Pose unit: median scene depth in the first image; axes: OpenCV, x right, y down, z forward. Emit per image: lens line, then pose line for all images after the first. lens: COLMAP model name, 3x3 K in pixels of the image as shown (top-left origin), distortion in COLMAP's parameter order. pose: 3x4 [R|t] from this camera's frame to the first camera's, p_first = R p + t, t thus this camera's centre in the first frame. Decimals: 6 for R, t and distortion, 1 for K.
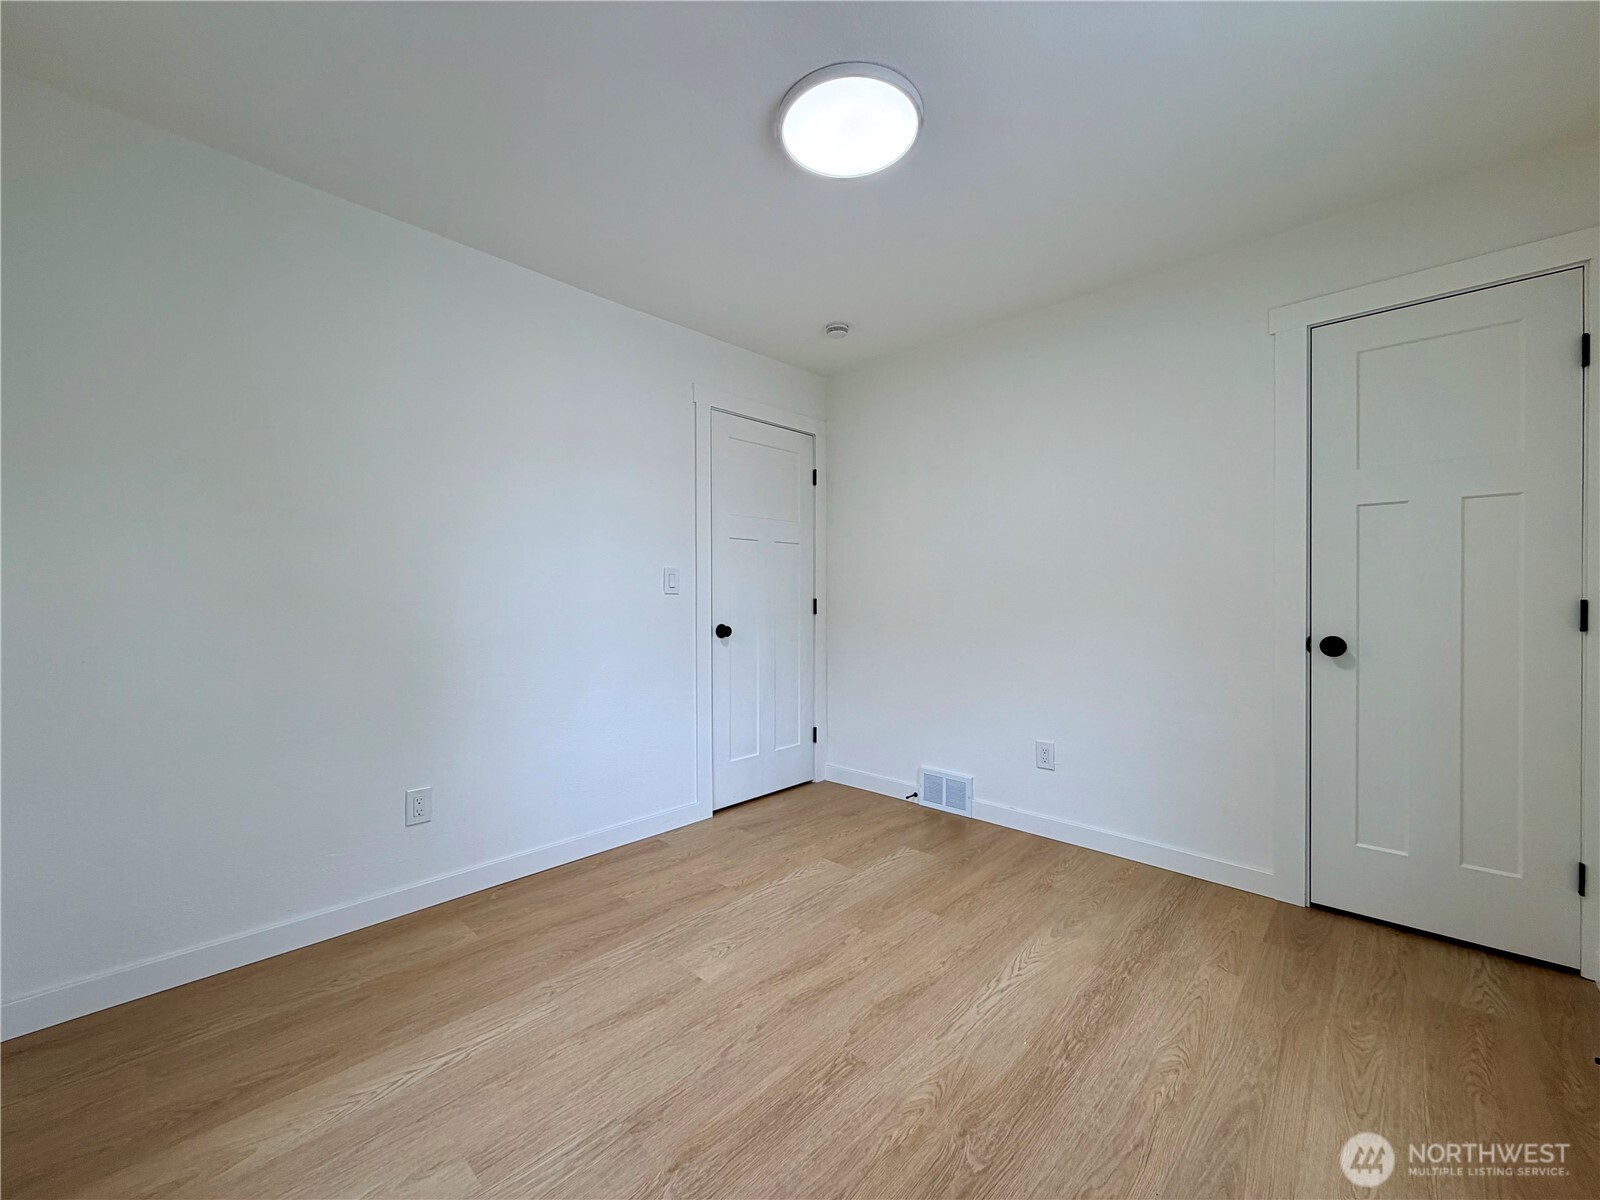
lens RADIAL K [[642.7, 0, 800.8], [0, 642.7, 595.2], [0, 0, 1]] dist [0.005932, -0.000993]
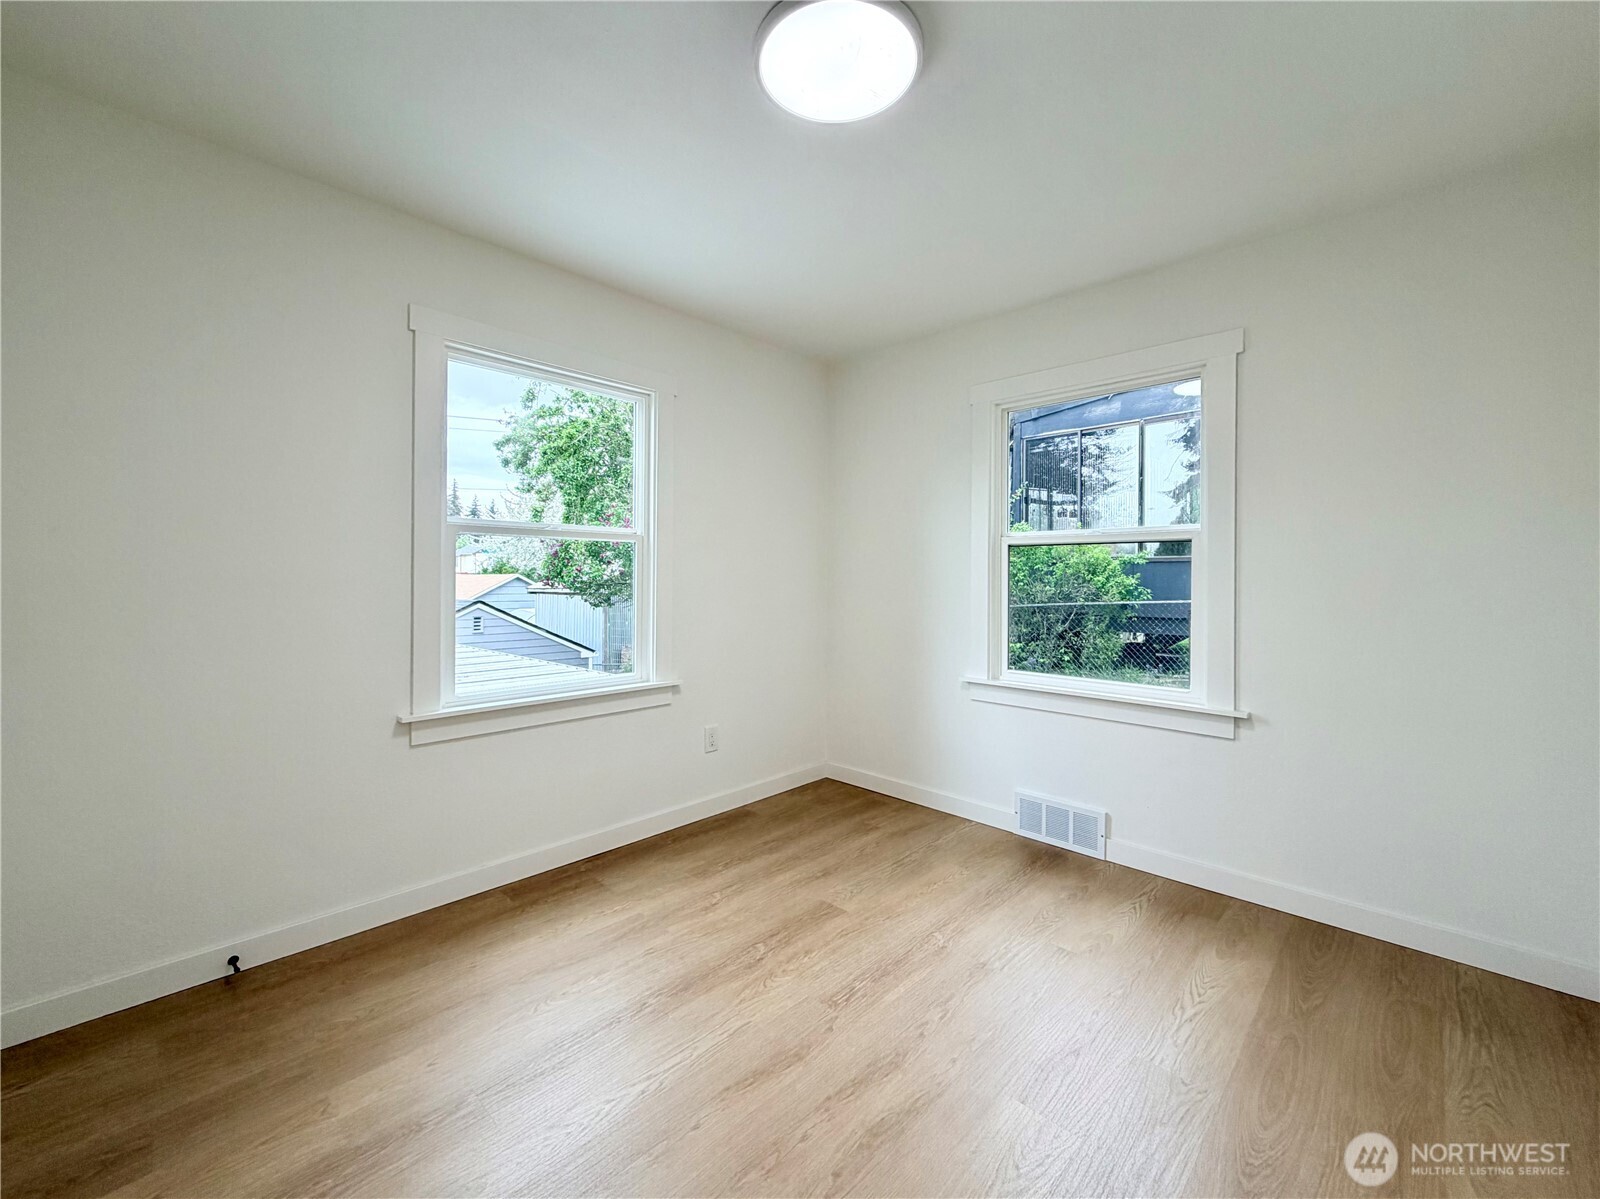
lens RADIAL K [[642.7, 0, 800.1], [0, 642.7, 589.2], [0, 0, 1]] dist [0.005932, -0.000993]
pose [[-0.999952, -0.005795, 0.007883, 0.126218], [-0.005676, 0.999870, 0.015095, -0.041152], [-0.007969, 0.015049, -0.999855, 2.046795]]
